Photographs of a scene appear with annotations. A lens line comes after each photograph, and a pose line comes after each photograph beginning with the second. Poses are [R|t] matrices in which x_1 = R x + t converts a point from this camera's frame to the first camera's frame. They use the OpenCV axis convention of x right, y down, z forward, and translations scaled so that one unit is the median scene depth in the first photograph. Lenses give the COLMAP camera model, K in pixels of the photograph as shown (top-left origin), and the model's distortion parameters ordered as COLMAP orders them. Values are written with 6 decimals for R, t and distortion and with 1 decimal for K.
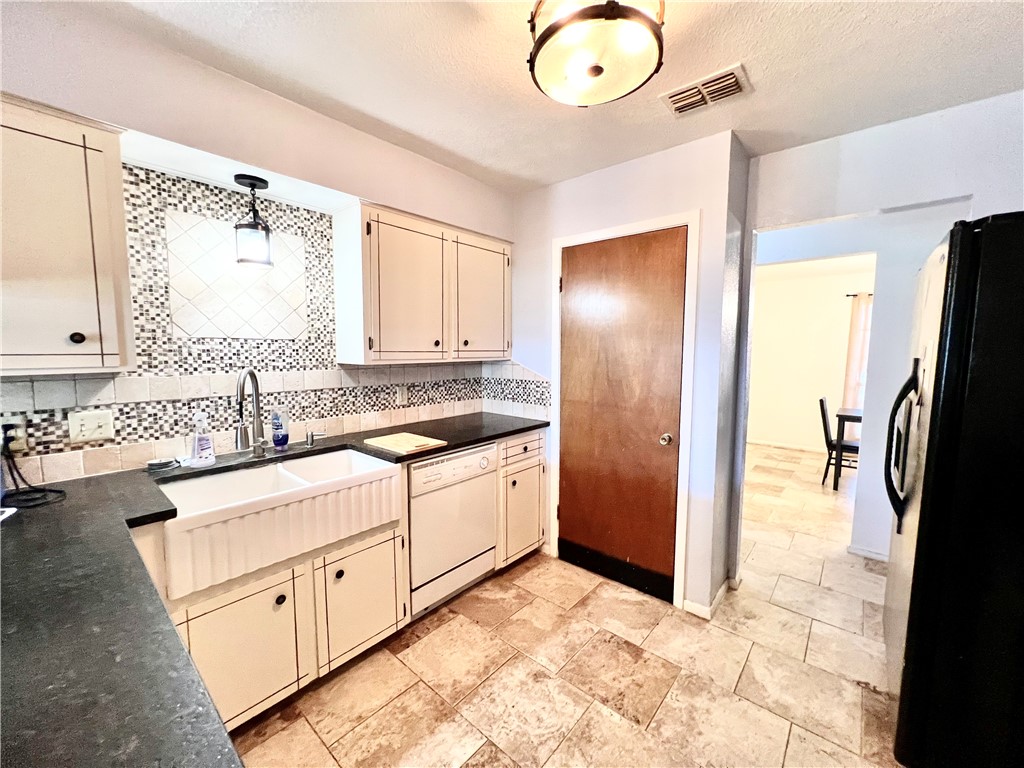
lens RADIAL K [[407.4, 0, 511.2], [0, 407.4, 384.8], [0, 0, 1]] dist [-0.000812, 0.000024]
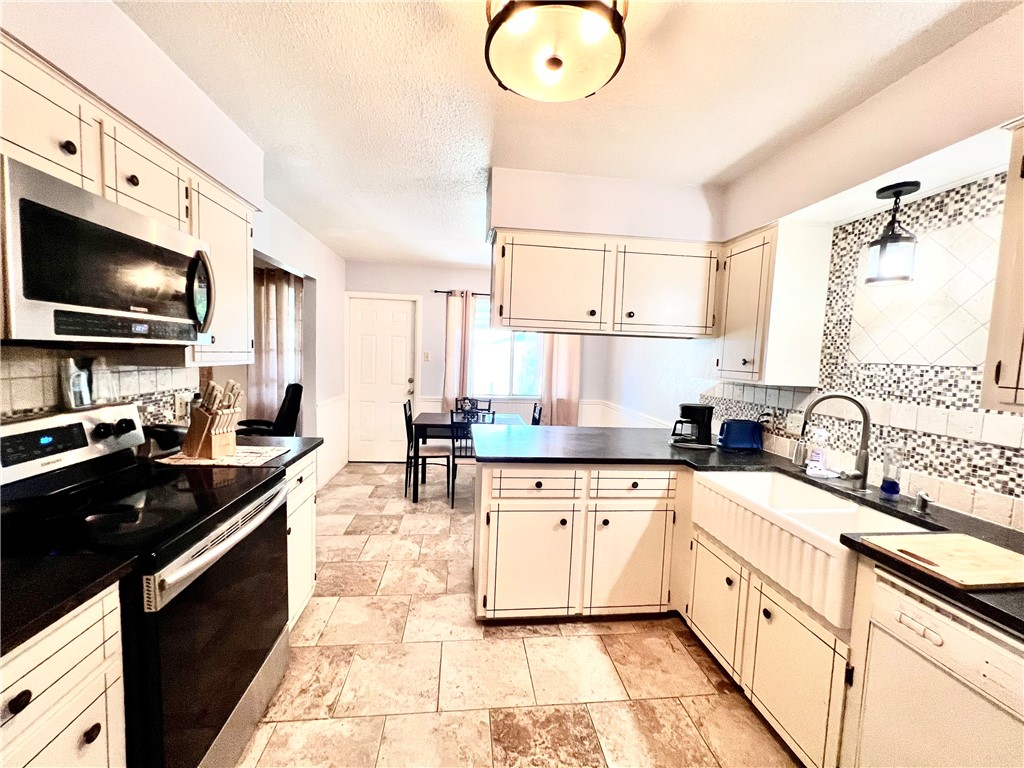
lens RADIAL K [[408.7, 0, 512.1], [0, 408.7, 384.8], [0, 0, 1]] dist [-0.003662, 0.000992]
pose [[-0.667804, 0.025457, -0.743902, 0.528795], [-0.107489, 0.985641, 0.130223, -0.088249], [0.736535, 0.166925, -0.655478, 0.898412]]
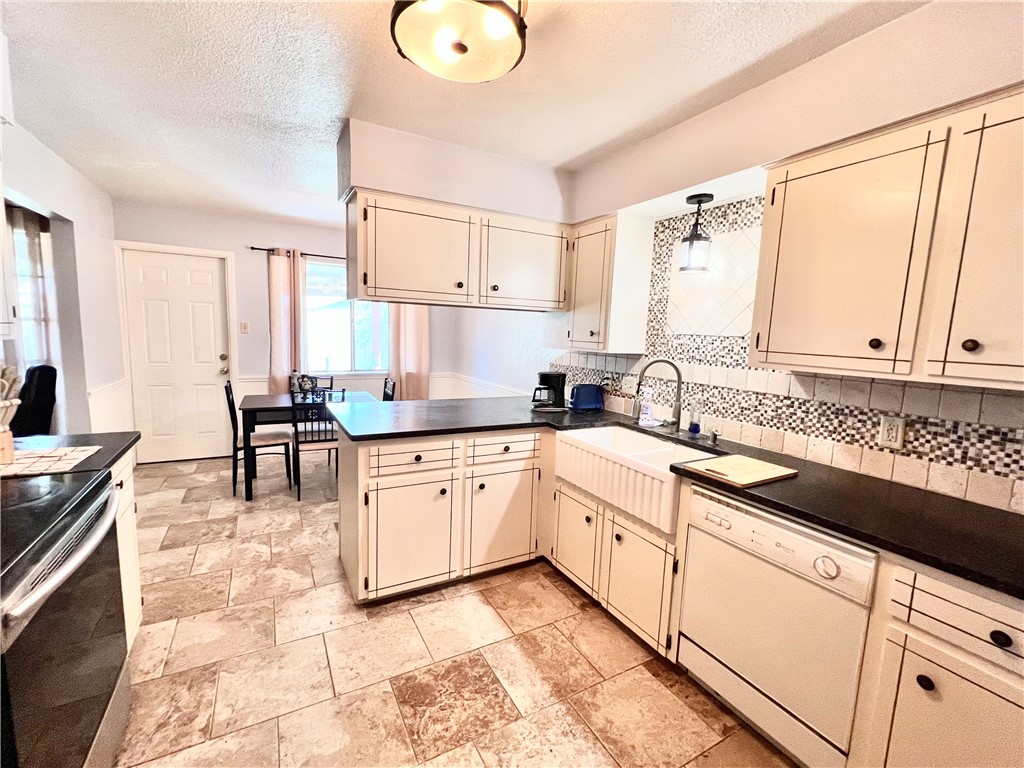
lens RADIAL K [[438.3, 0, 509.6], [0, 438.3, 384.7], [0, 0, 1]] dist [-0.004635, 0.001056]
pose [[-0.338010, 0.096935, -0.936137, 0.657194], [-0.124051, 0.981414, 0.146414, -0.084374], [0.932931, 0.165618, -0.319703, 0.851827]]
